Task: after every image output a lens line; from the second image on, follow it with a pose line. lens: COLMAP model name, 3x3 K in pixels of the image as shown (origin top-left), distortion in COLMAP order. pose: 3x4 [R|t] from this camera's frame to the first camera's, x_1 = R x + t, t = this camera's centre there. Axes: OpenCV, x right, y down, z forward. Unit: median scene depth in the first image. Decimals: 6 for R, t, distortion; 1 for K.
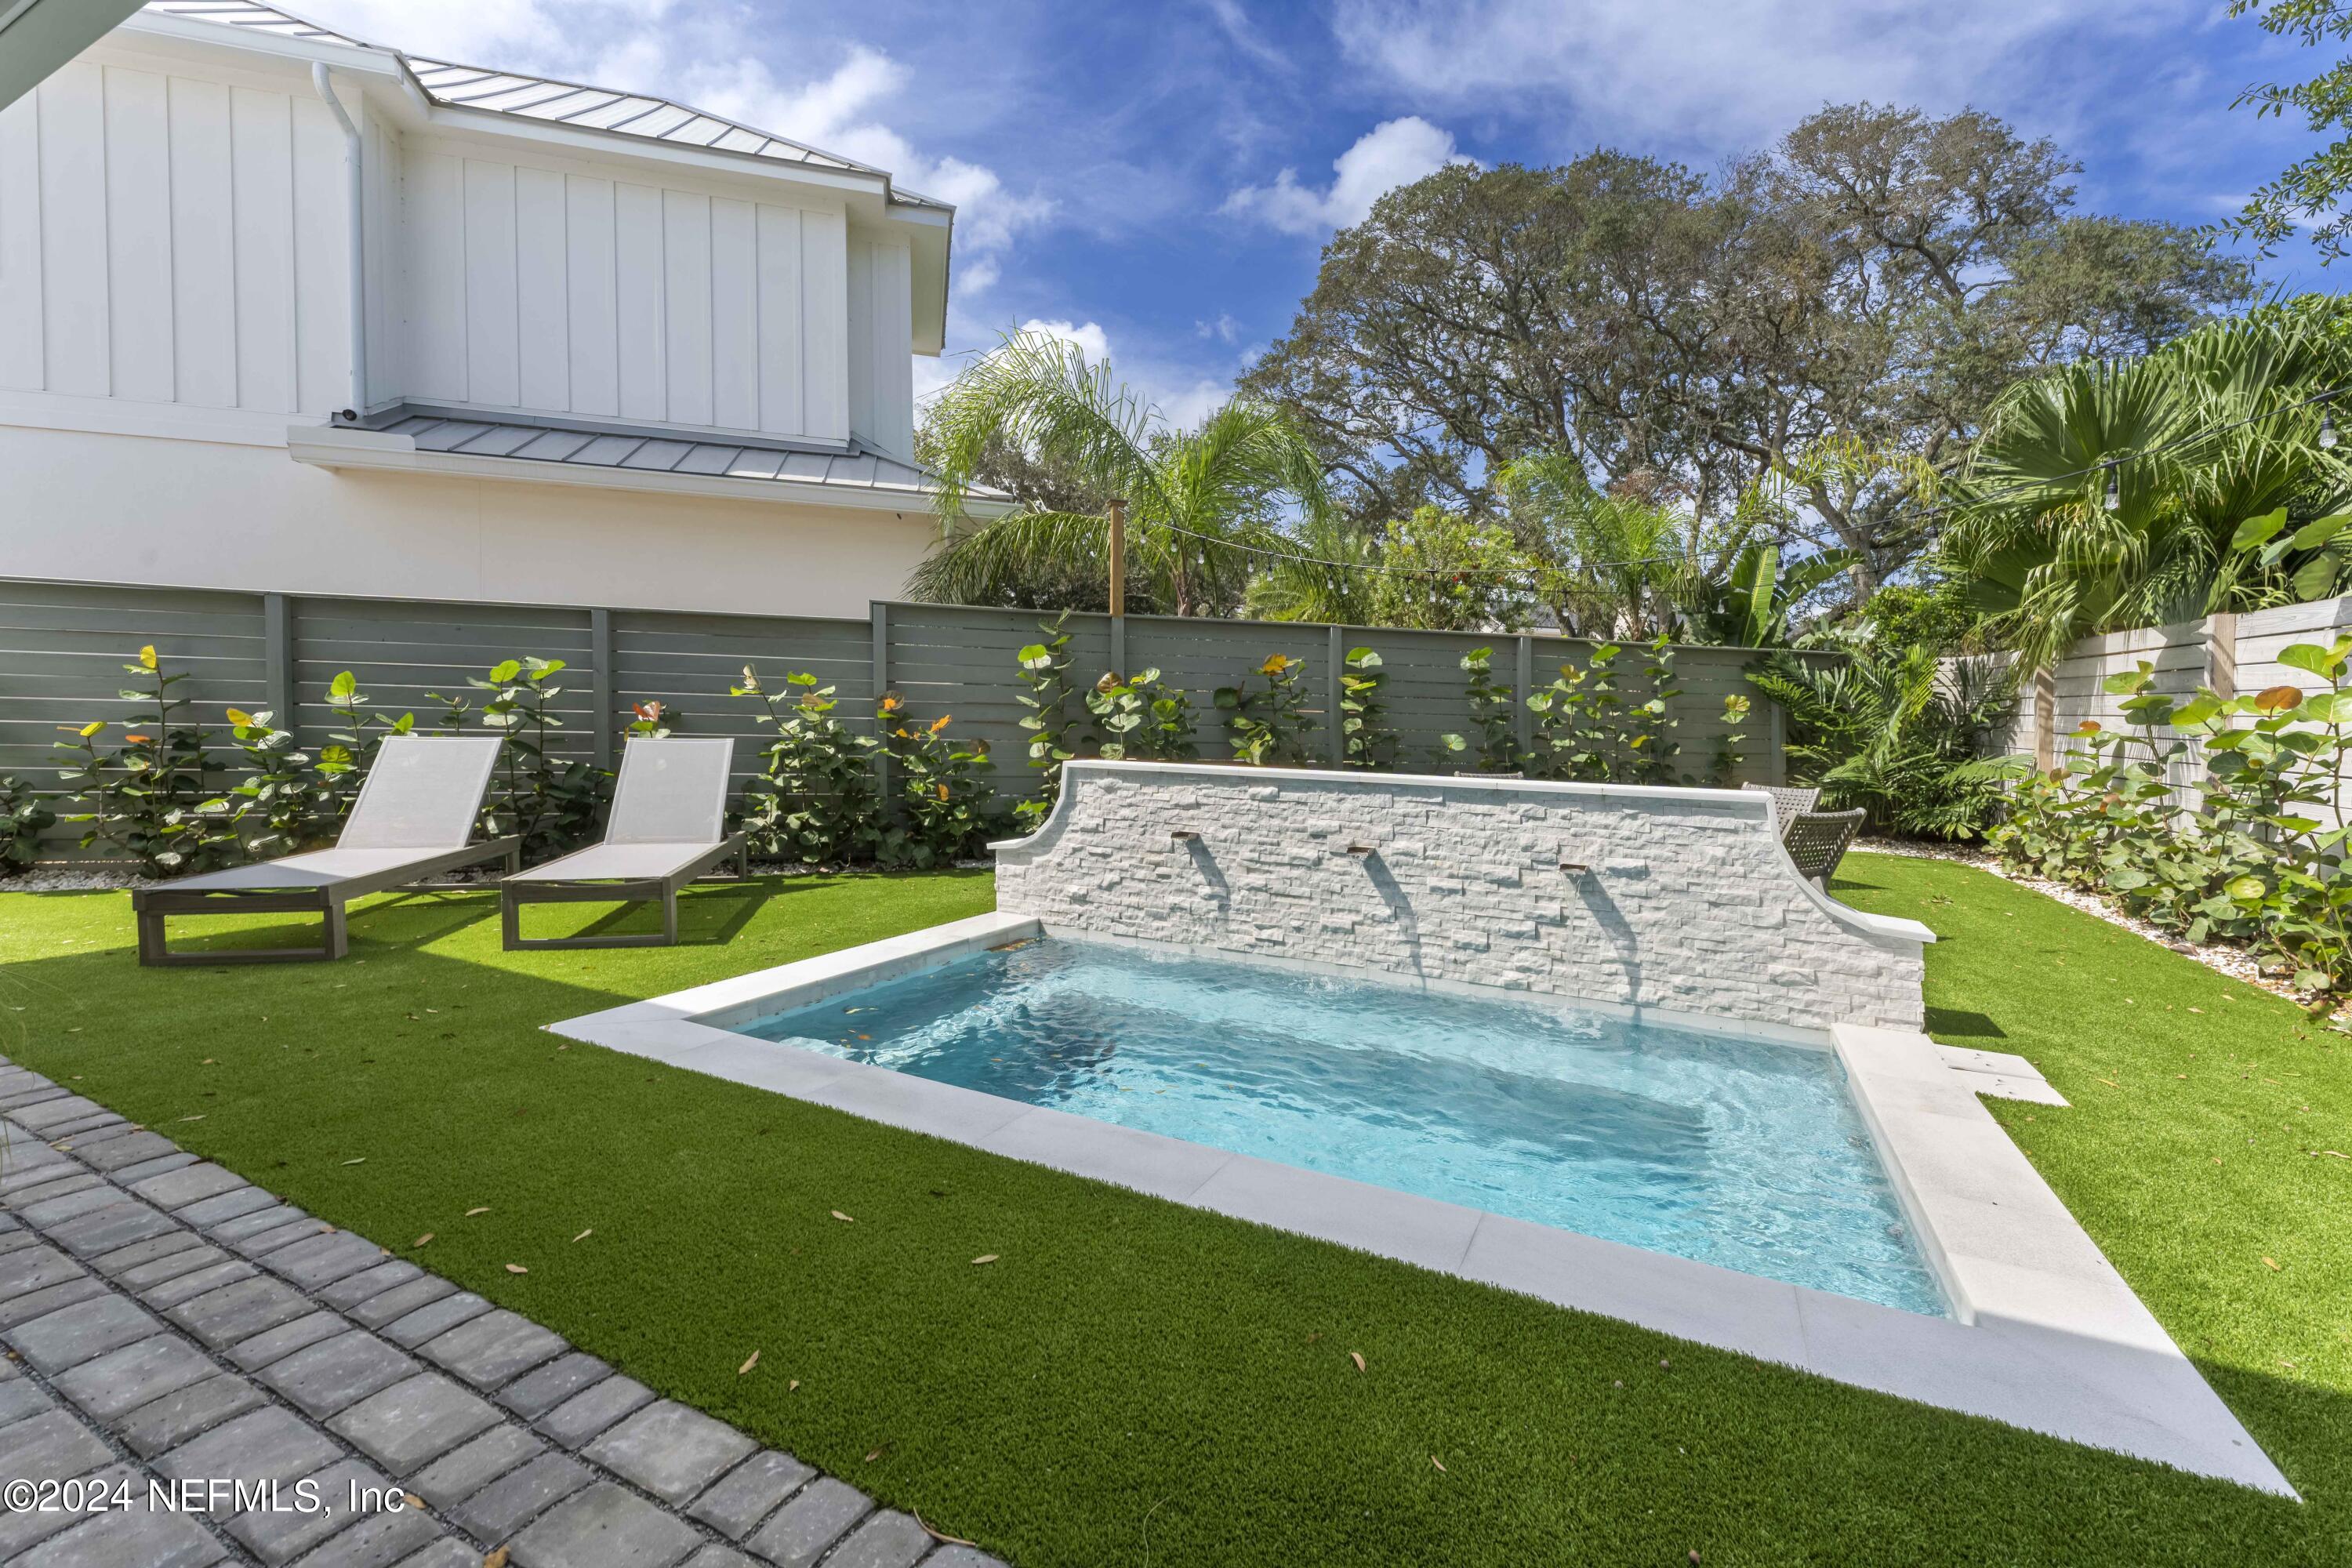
lens RADIAL K [[948.9, 0, 1193.9], [0, 948.9, 705.3], [0, 0, 1]] dist [-0.000599, 0.000549]
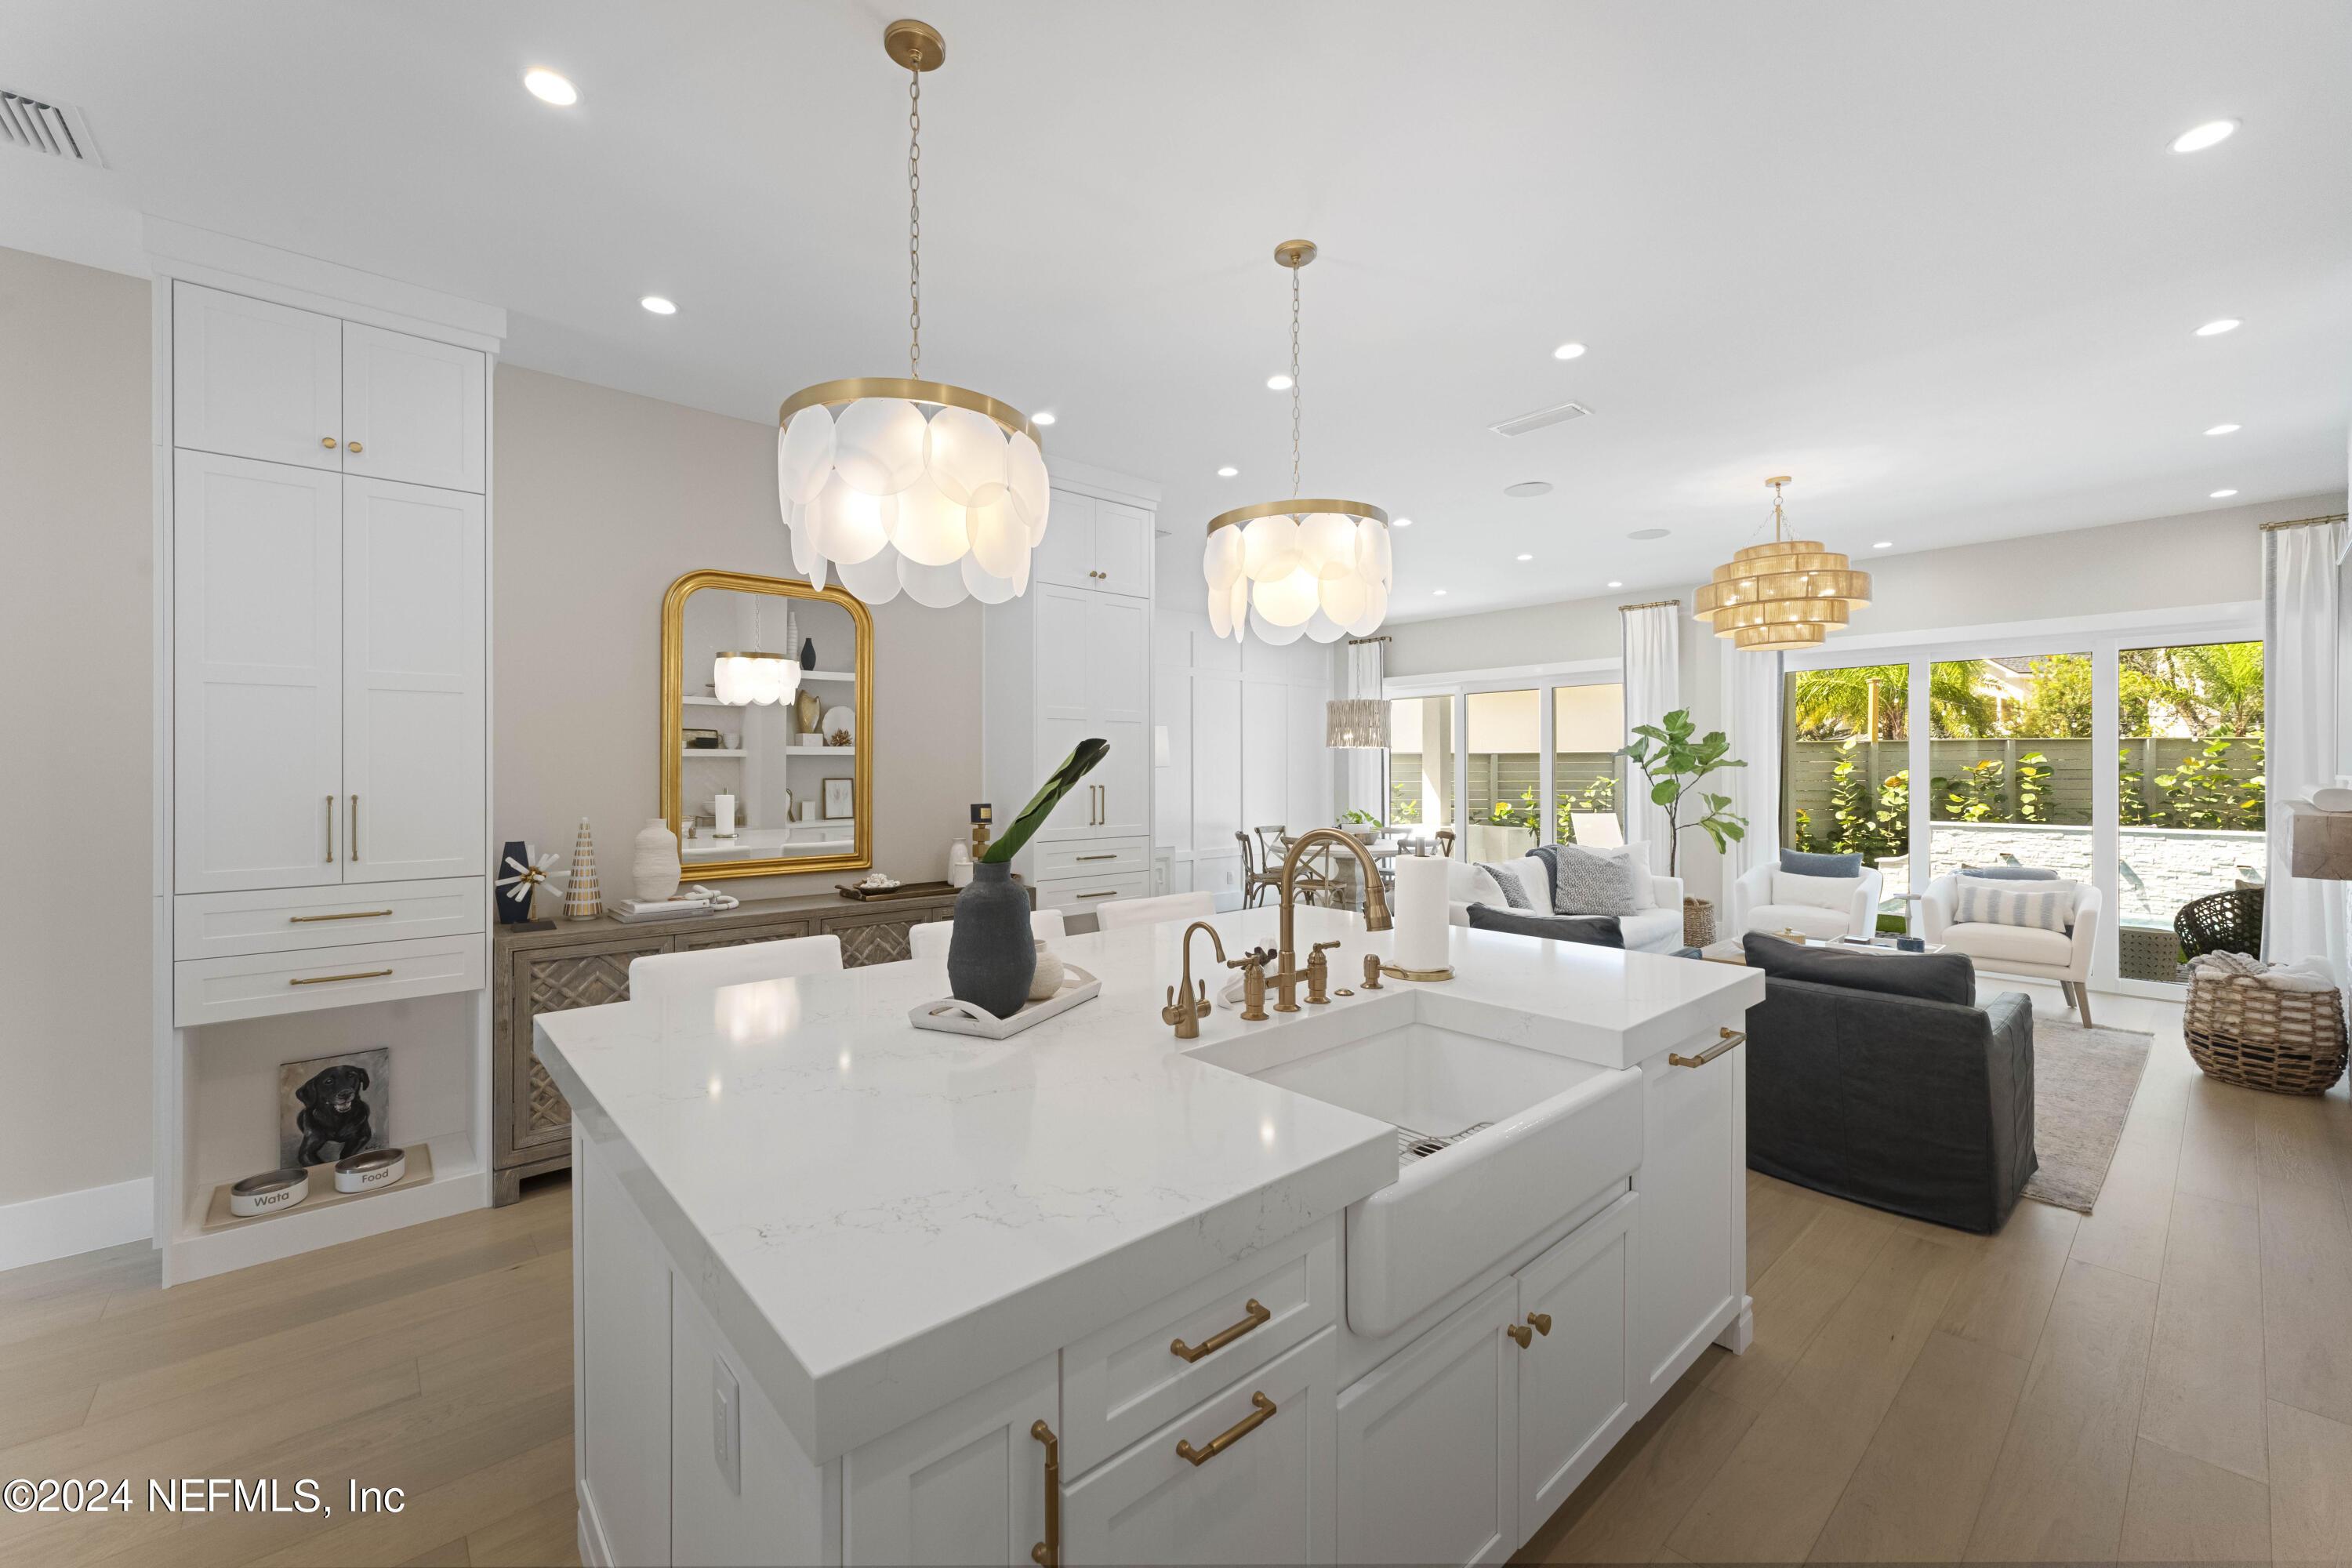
lens RADIAL K [[948.9, 0, 1154.2], [0, 948.9, 778.8], [0, 0, 1]] dist [-0.000599, 0.000549]
pose [[0.931820, -0.021444, -0.362287, -0.642413], [0.031540, 0.999261, 0.021977, -0.094514], [0.361548, -0.031905, 0.931807, -1.105148]]
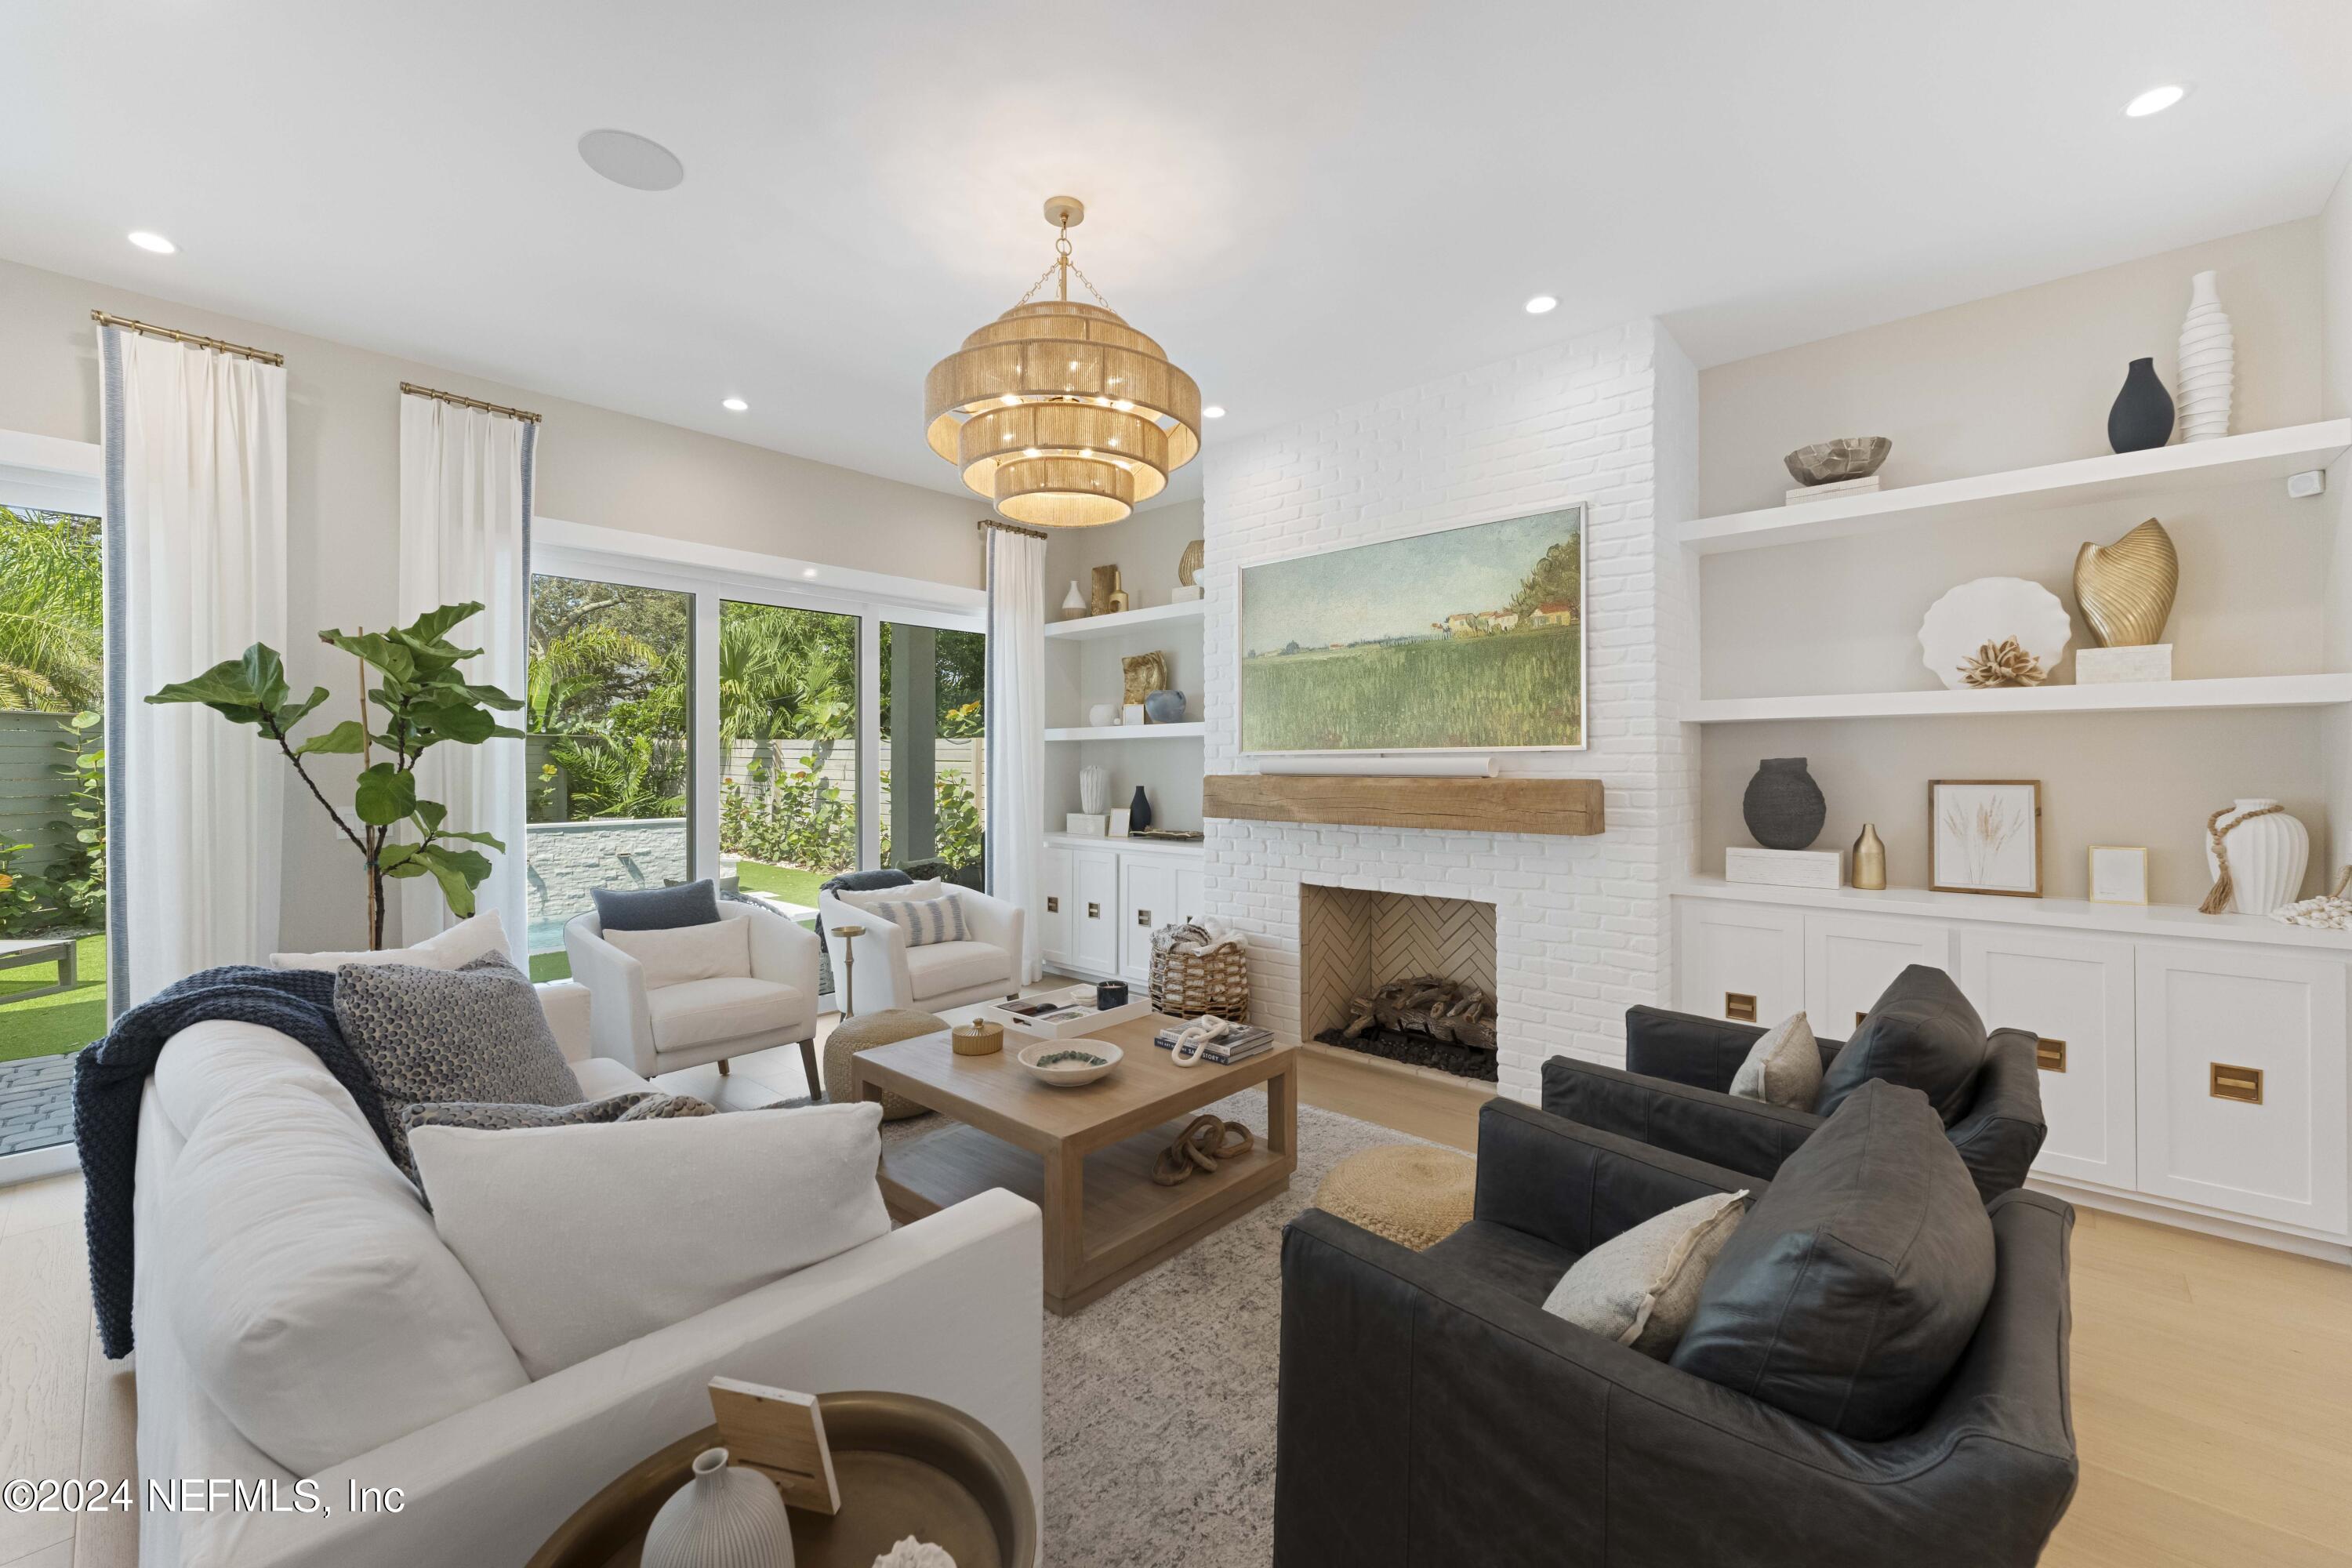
lens RADIAL K [[948.9, 0, 1167.7], [0, 948.9, 762.1], [0, 0, 1]] dist [-0.000599, 0.000549]
pose [[0.253780, -0.020411, 0.967046, -0.809966], [-0.010581, 0.999659, 0.023876, -0.071349], [-0.967204, -0.016292, 0.253478, -0.493273]]
